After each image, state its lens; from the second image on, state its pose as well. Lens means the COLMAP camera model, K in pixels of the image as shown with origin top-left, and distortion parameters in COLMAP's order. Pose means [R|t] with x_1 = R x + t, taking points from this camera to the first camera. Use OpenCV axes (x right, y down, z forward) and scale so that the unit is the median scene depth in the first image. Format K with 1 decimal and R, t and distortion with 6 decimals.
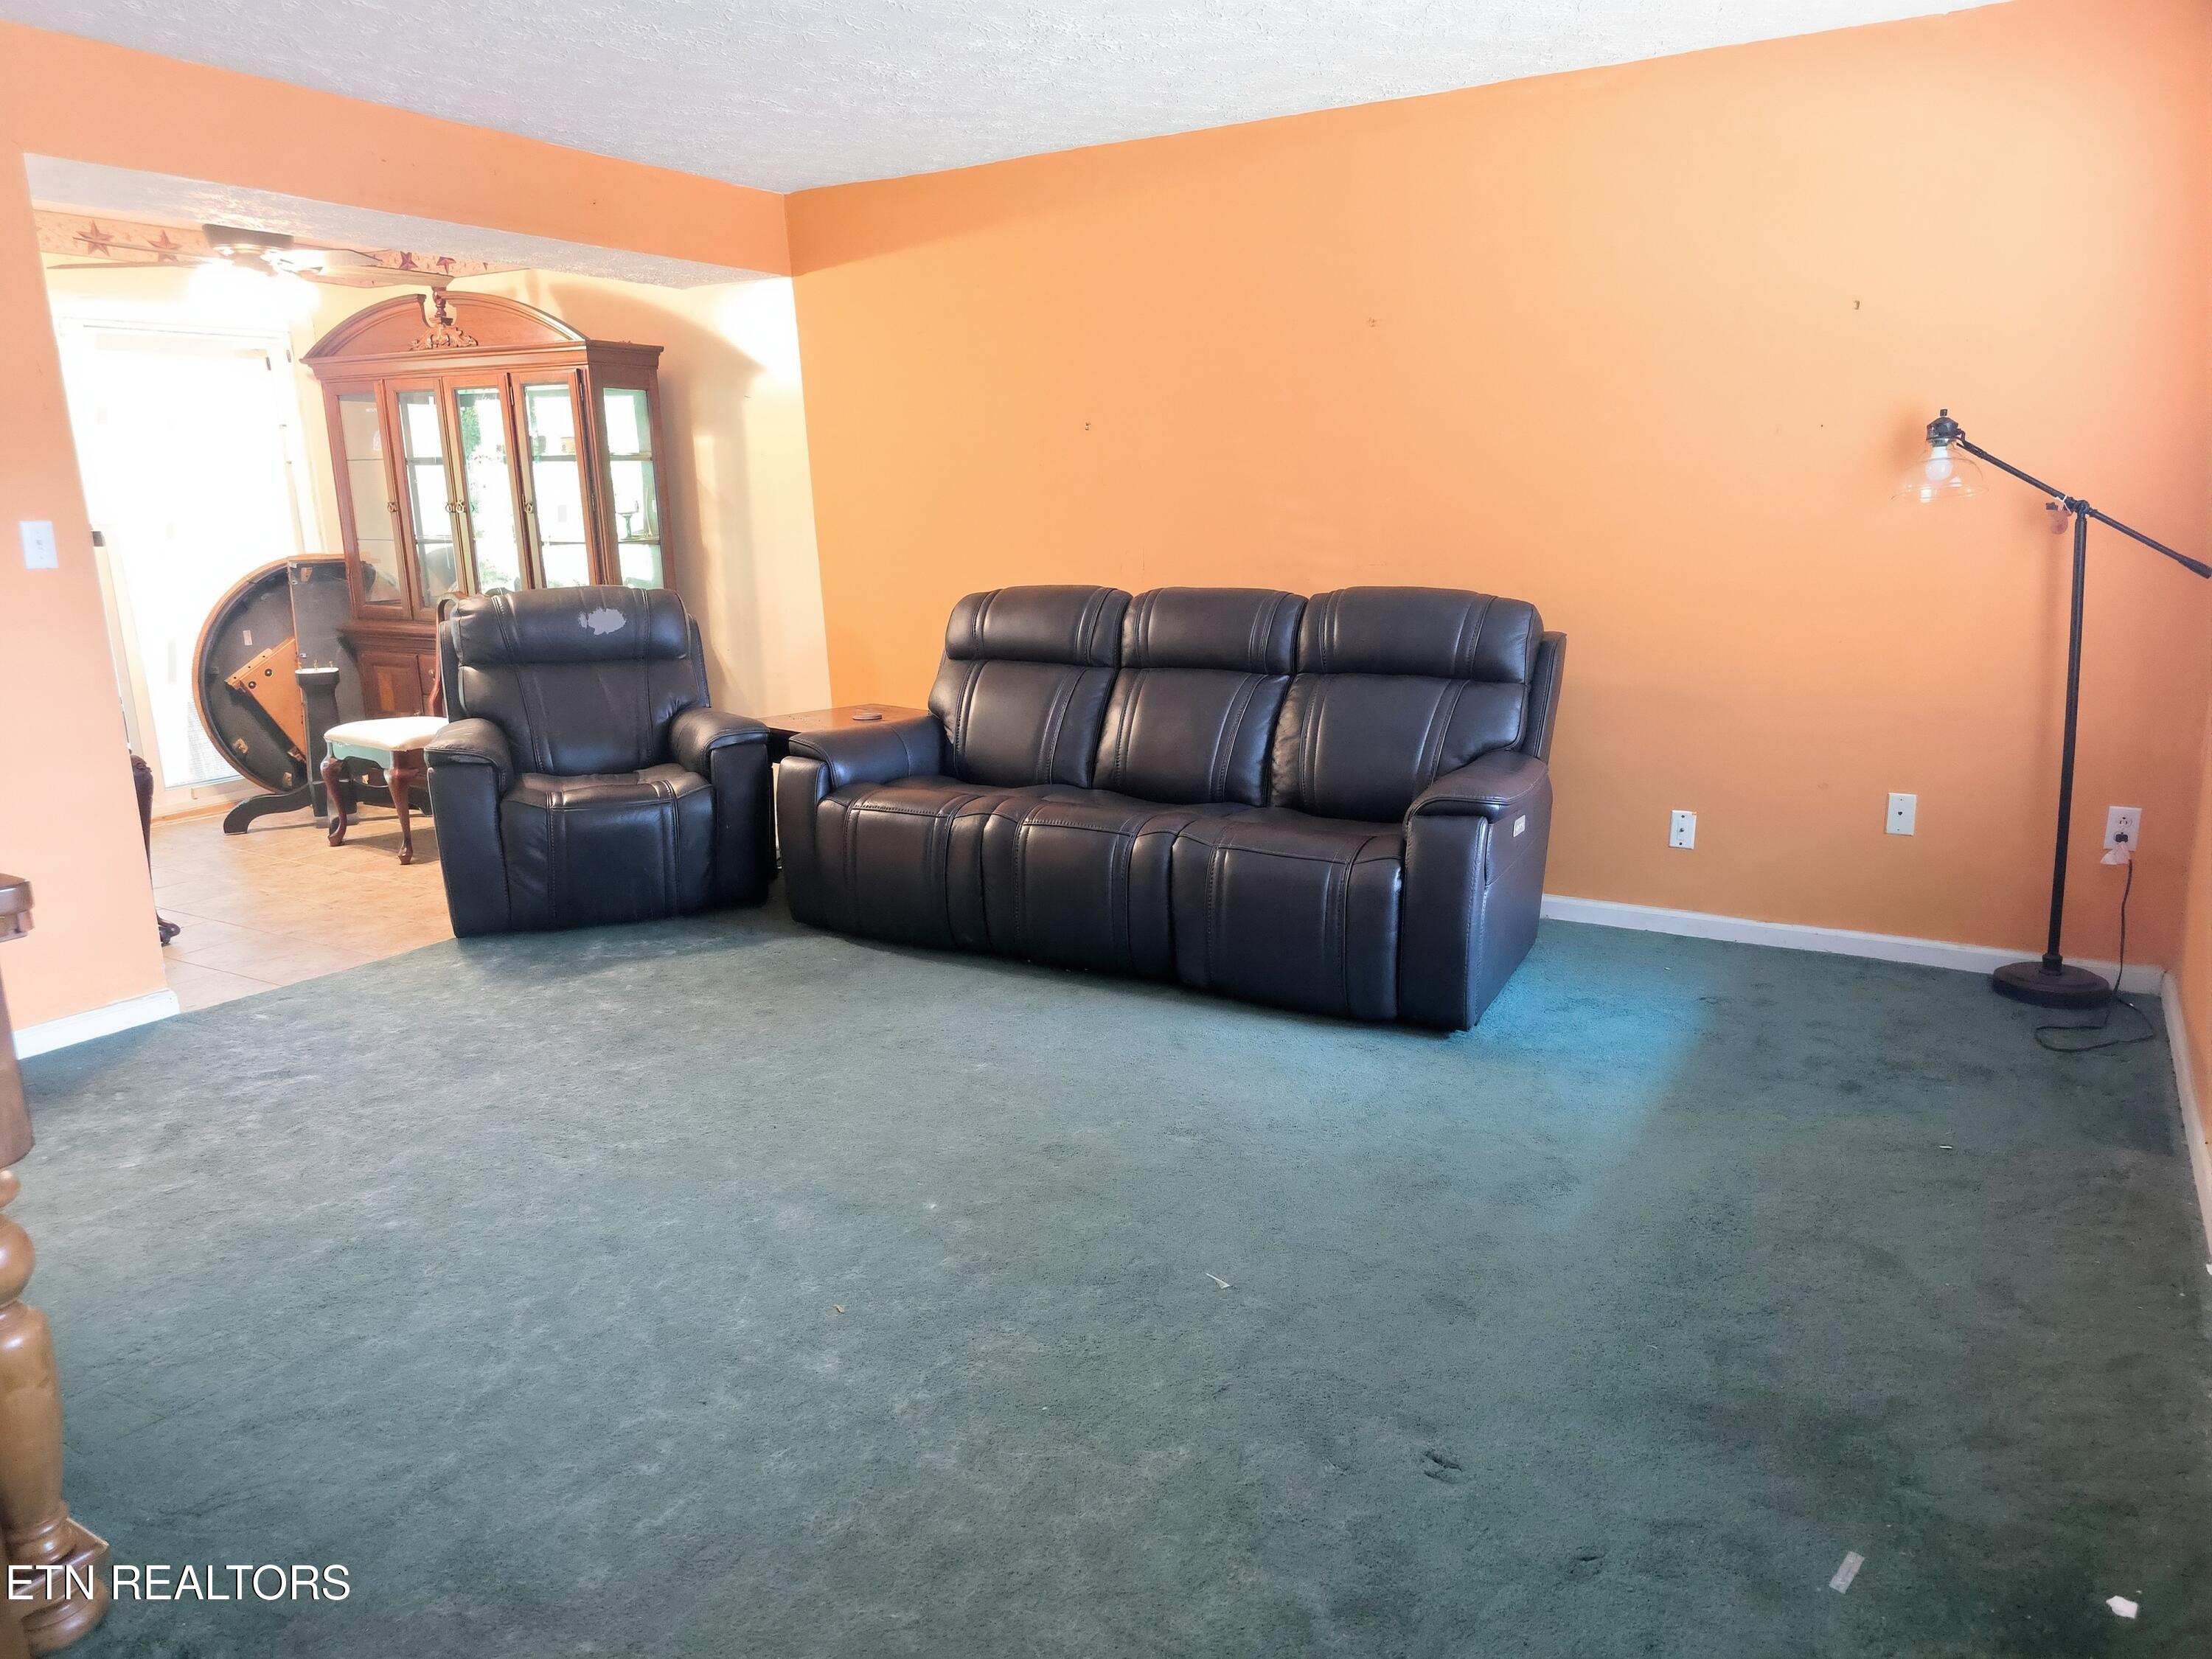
lens RADIAL K [[1486.1, 0, 1098.4], [0, 1486.1, 826.5], [0, 0, 1]] dist [0.047440, -0.033763]
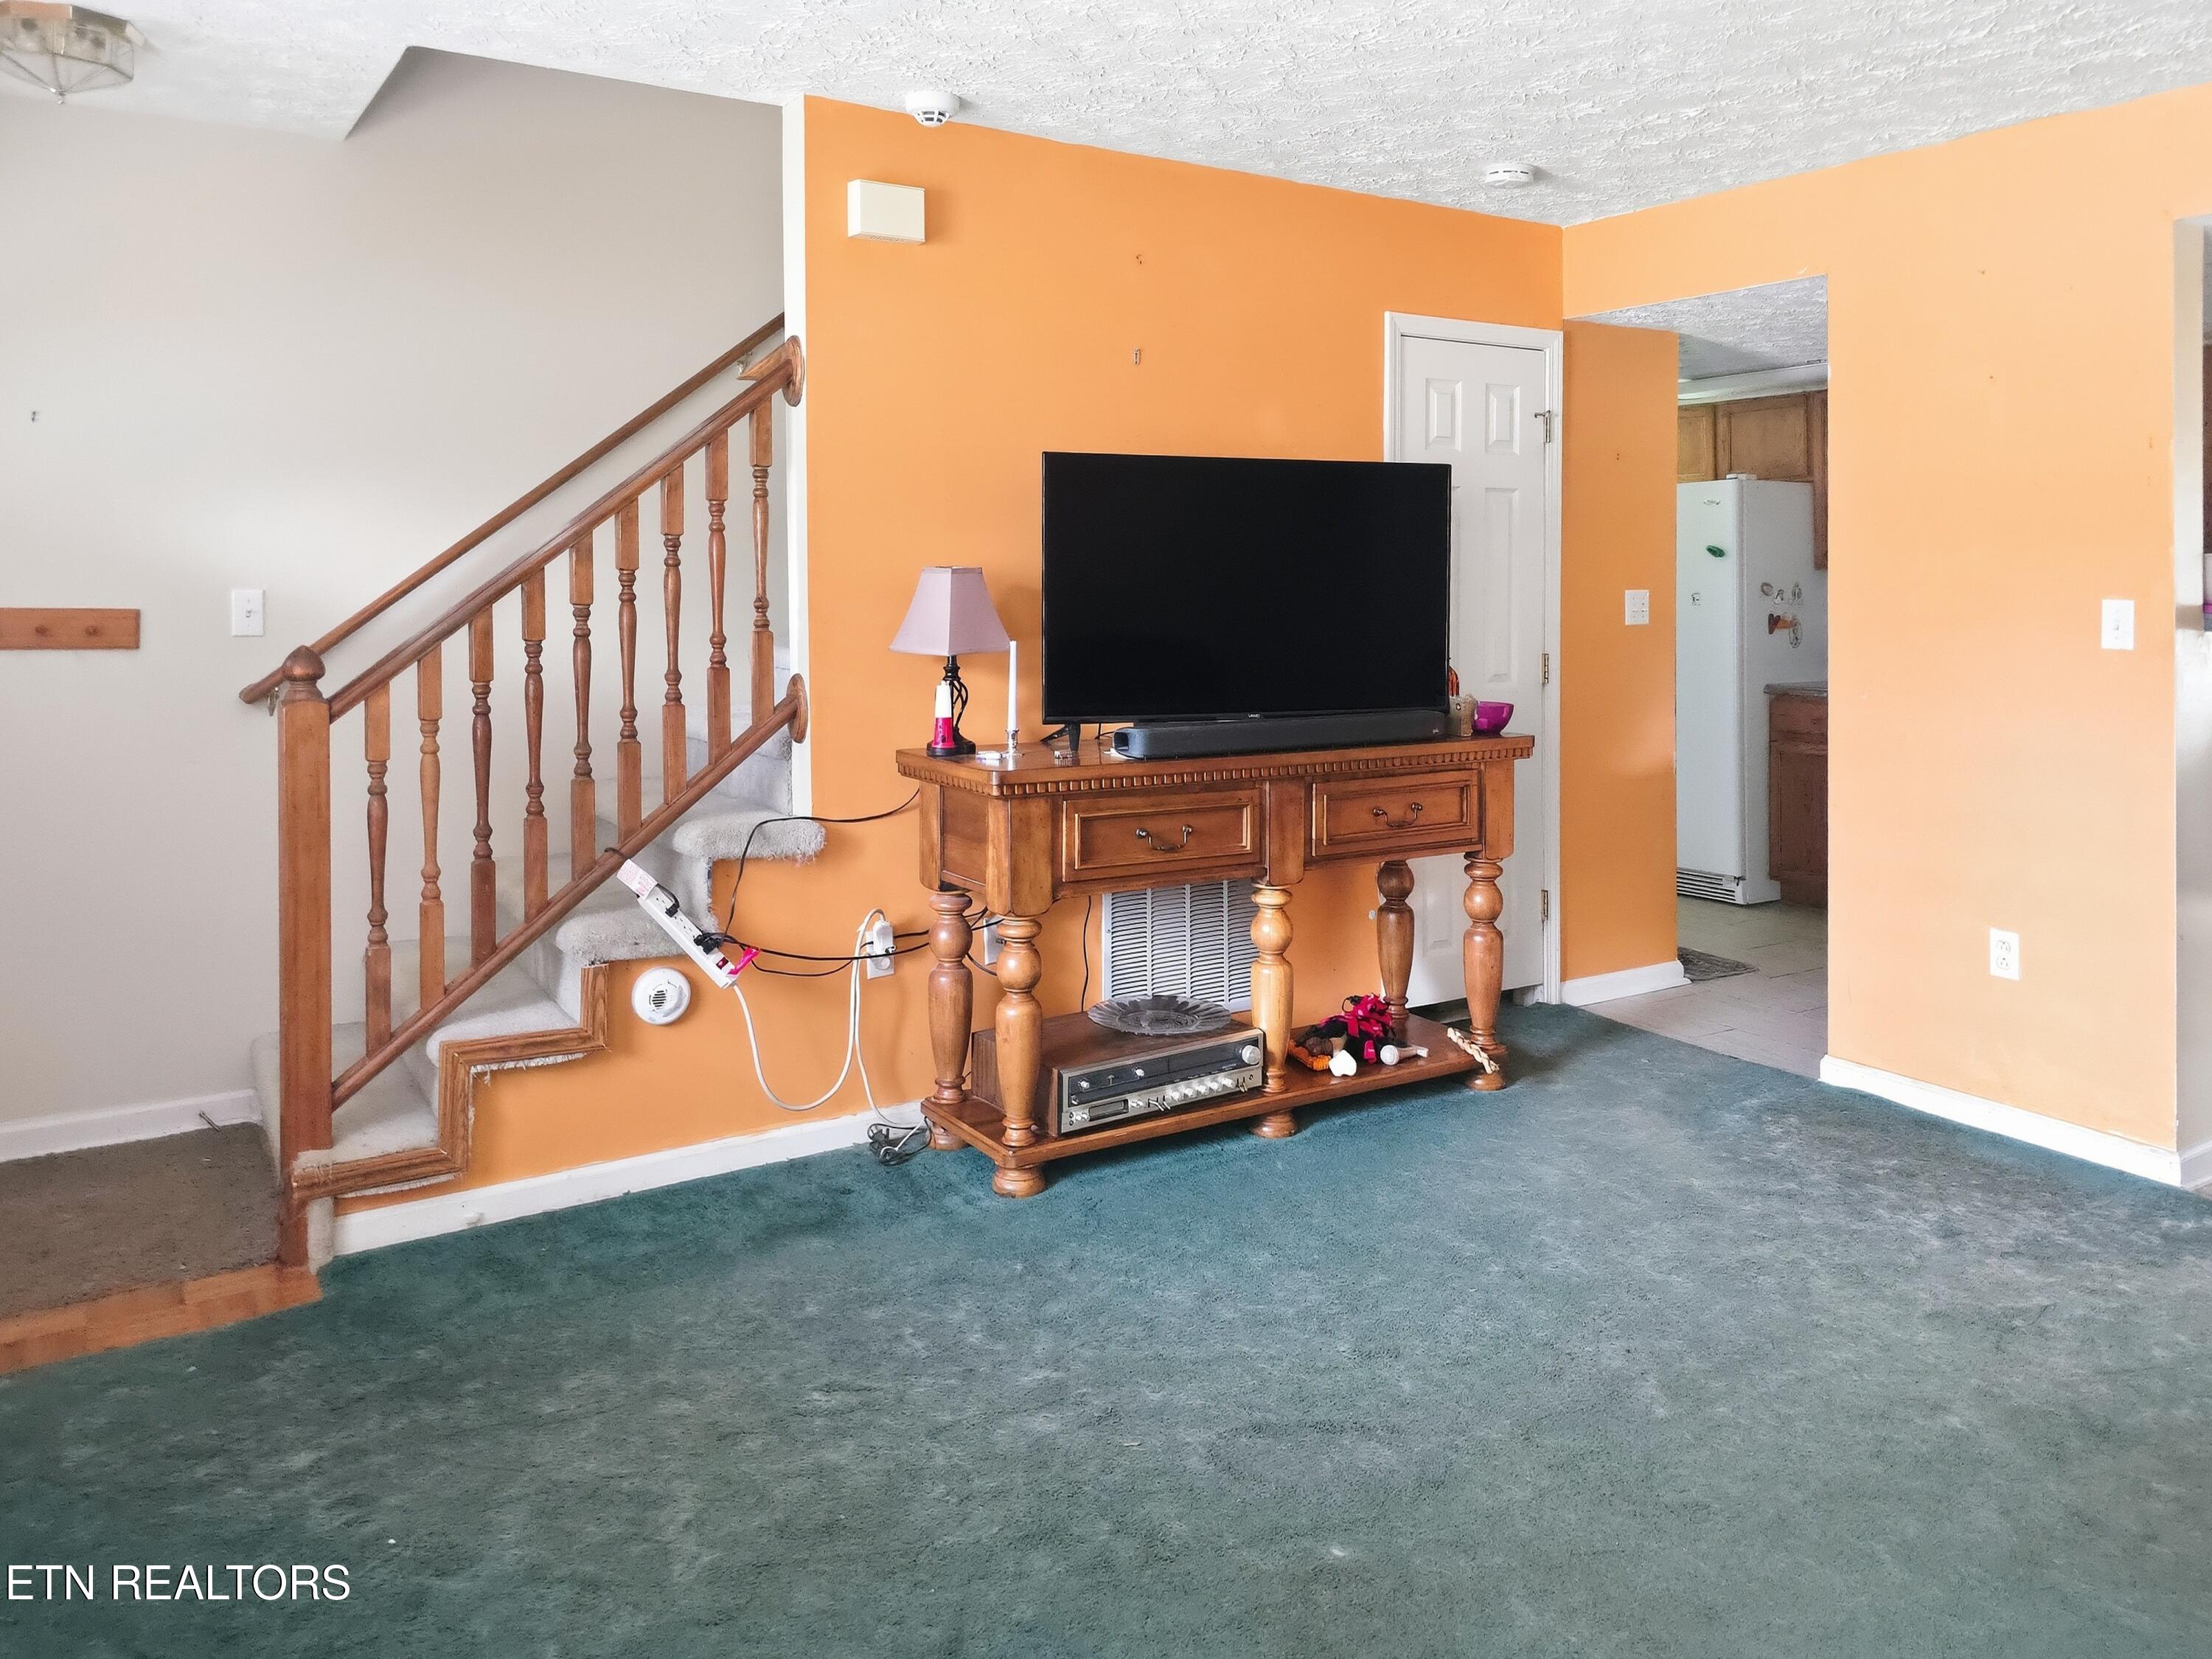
lens RADIAL K [[1486.1, 0, 1096.8], [0, 1486.1, 832.4], [0, 0, 1]] dist [0.047440, -0.033763]
pose [[-0.395658, 0.183406, -0.899898, 0.504699], [-0.204430, 0.937685, 0.280989, -0.247903], [0.895356, 0.295141, -0.333509, 0.965210]]
